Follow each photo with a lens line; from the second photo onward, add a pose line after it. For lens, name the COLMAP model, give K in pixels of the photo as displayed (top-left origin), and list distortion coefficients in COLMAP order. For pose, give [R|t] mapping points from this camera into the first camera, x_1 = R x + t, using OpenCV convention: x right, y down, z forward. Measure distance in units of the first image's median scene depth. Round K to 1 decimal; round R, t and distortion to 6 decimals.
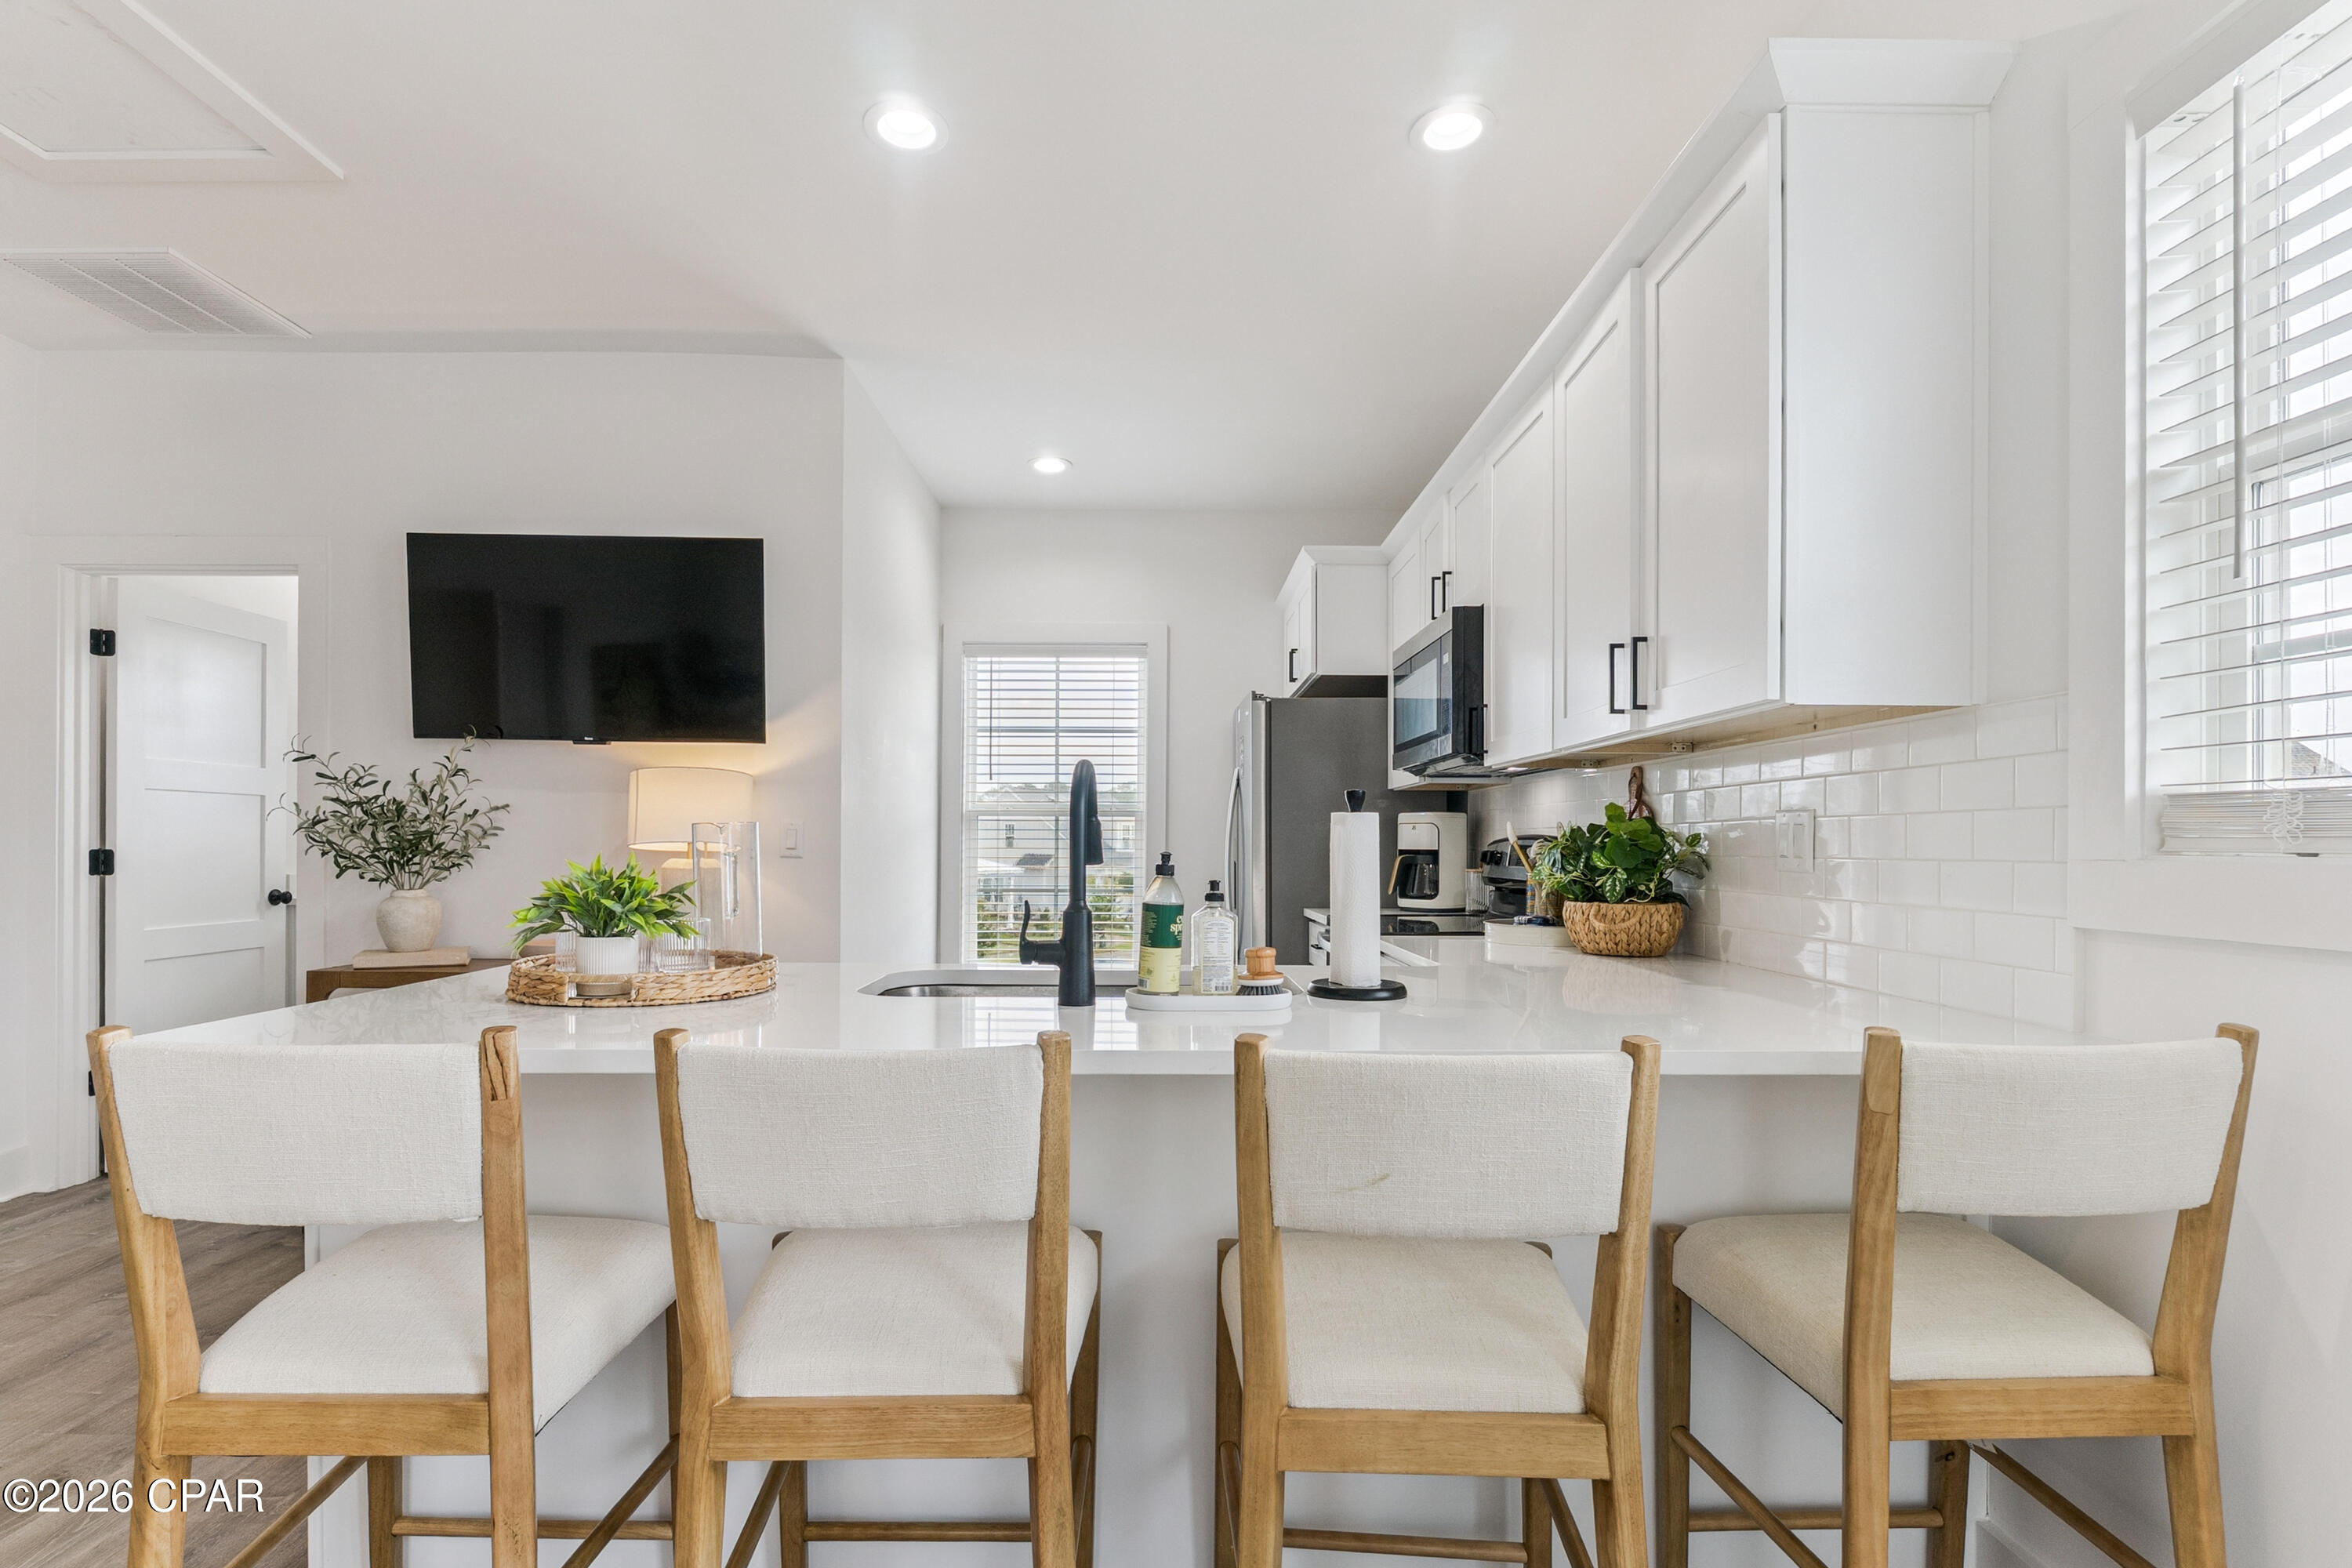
lens RADIAL K [[1133.3, 0, 1178.3], [0, 1133.3, 836.9], [0, 0, 1]] dist [-0.004036, -0.000801]
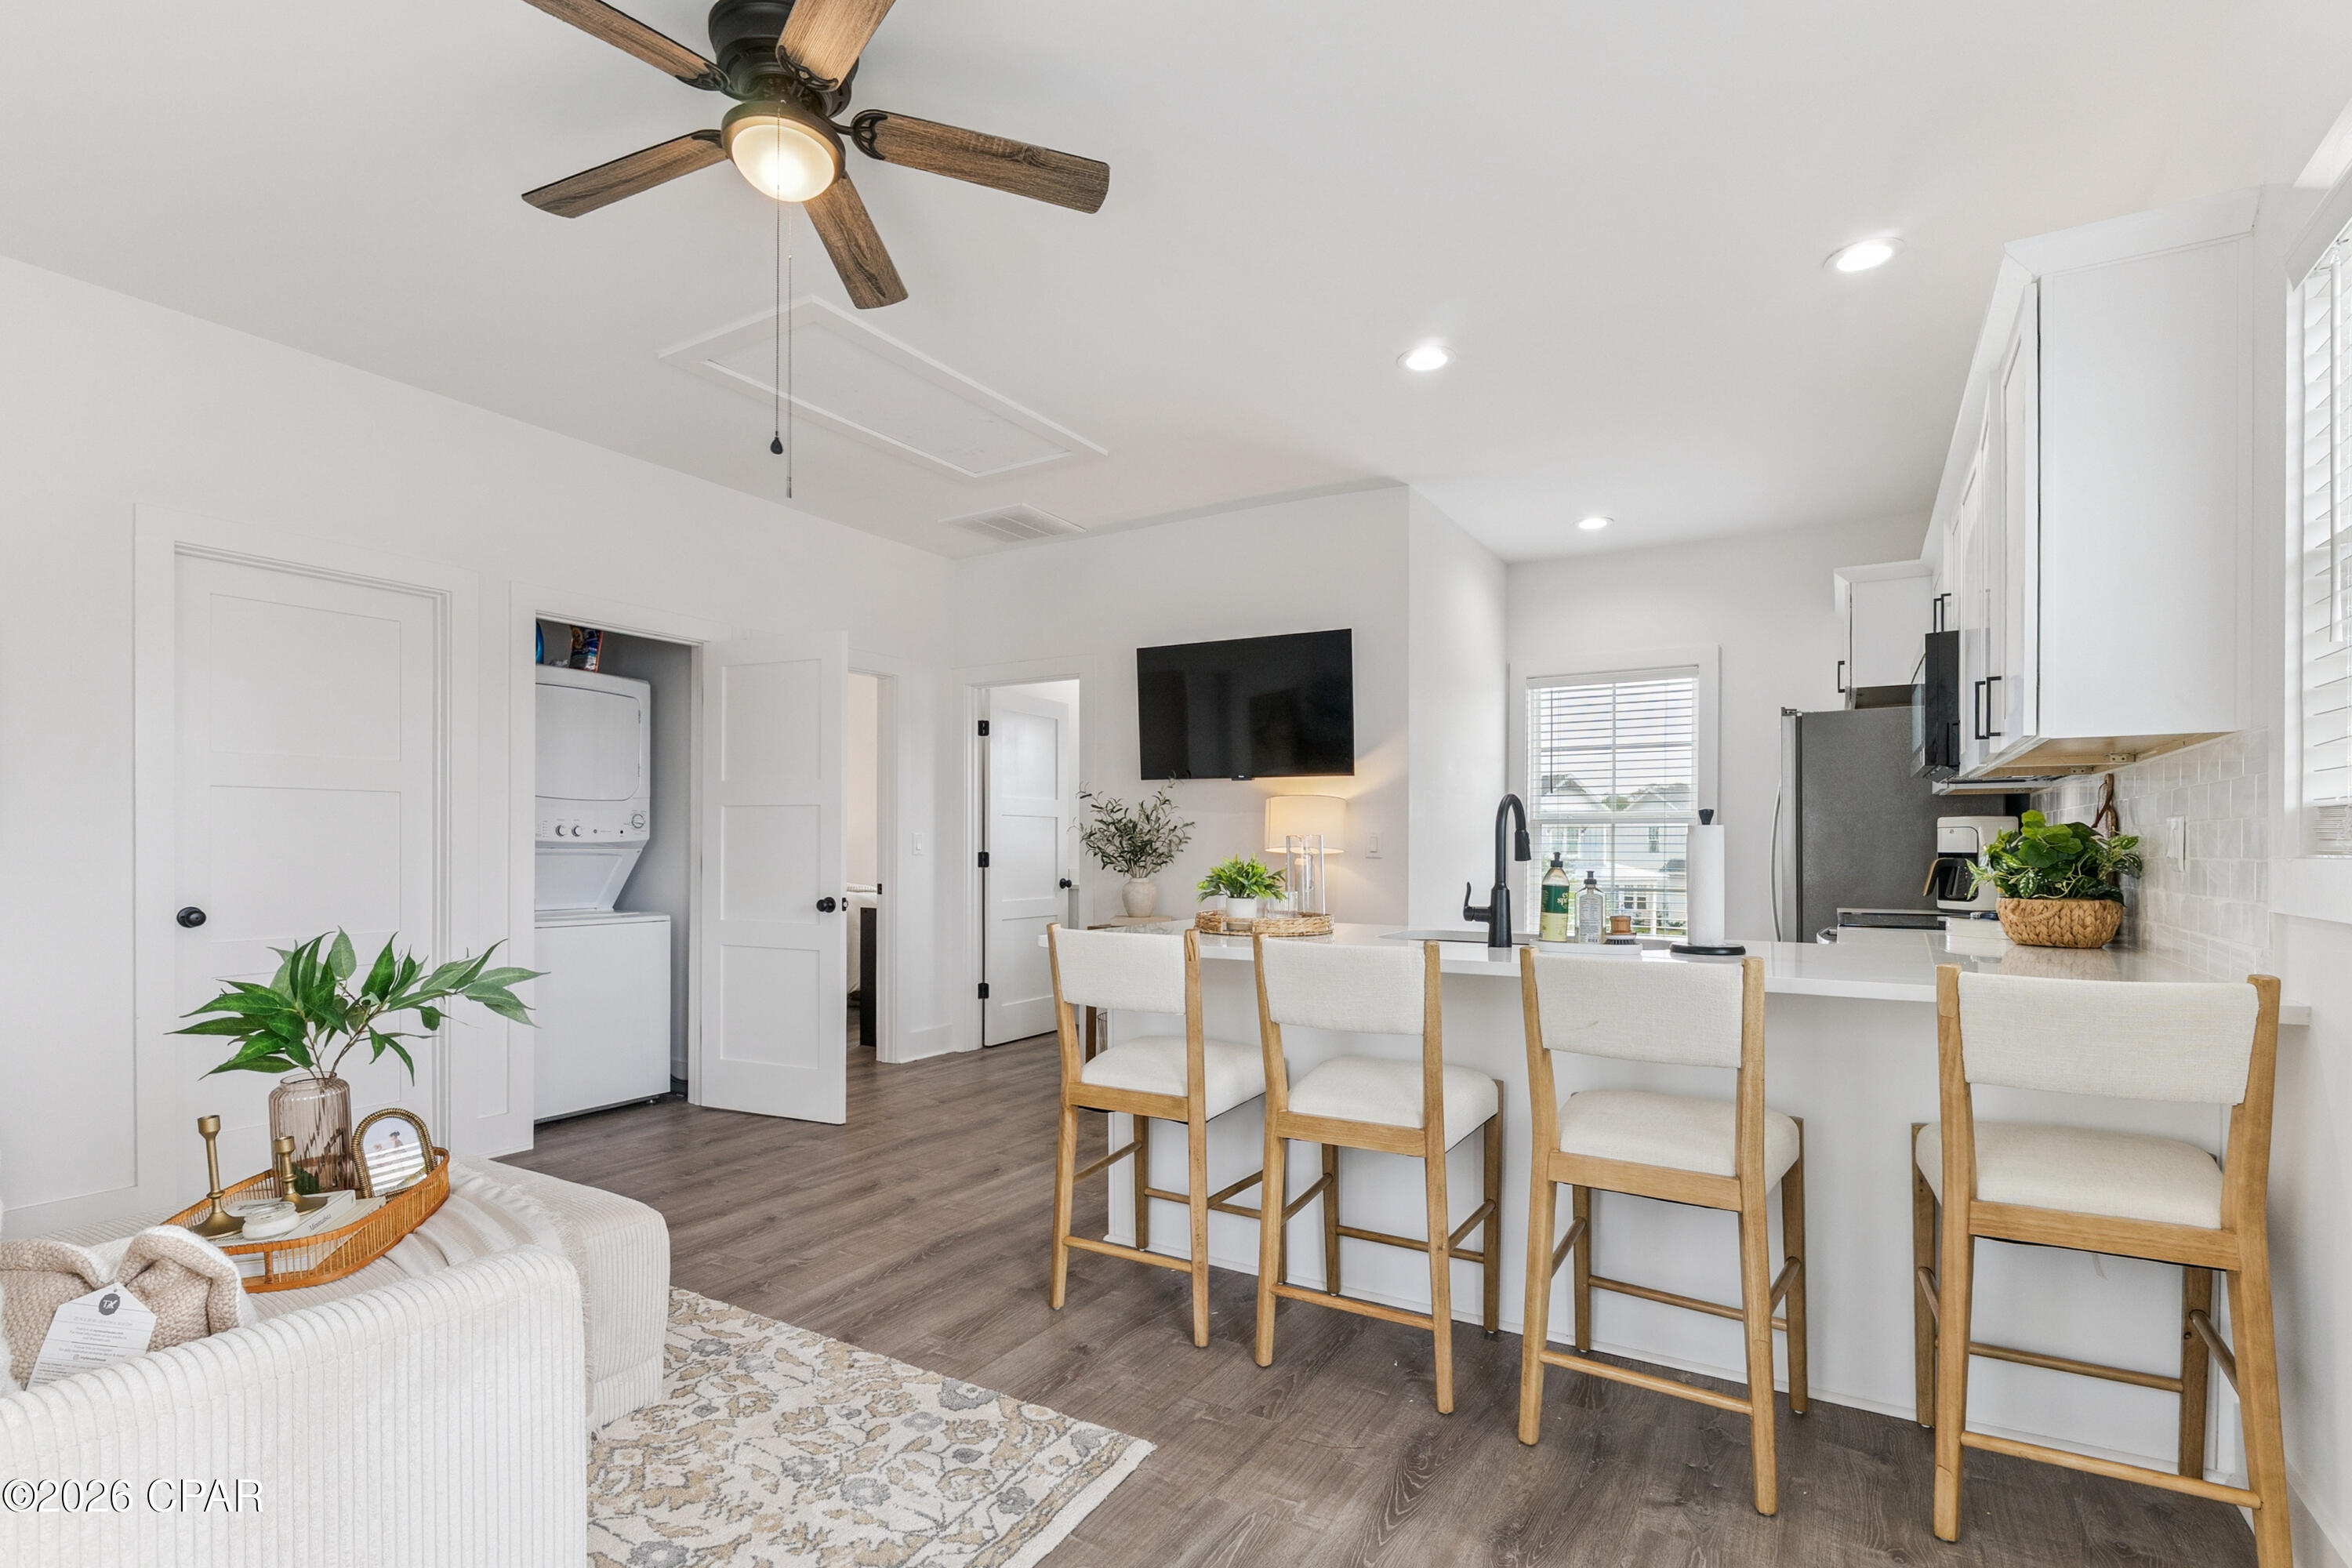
lens RADIAL K [[1132.0, 0, 1178.7], [0, 1132.0, 852.2], [0, 0, 1]] dist [-0.002009, -0.000618]
pose [[0.853921, 0.000693, -0.520402, 0.184164], [0.003946, 0.999962, 0.007807, -0.000620], [0.520388, -0.008720, 0.853886, -0.313770]]
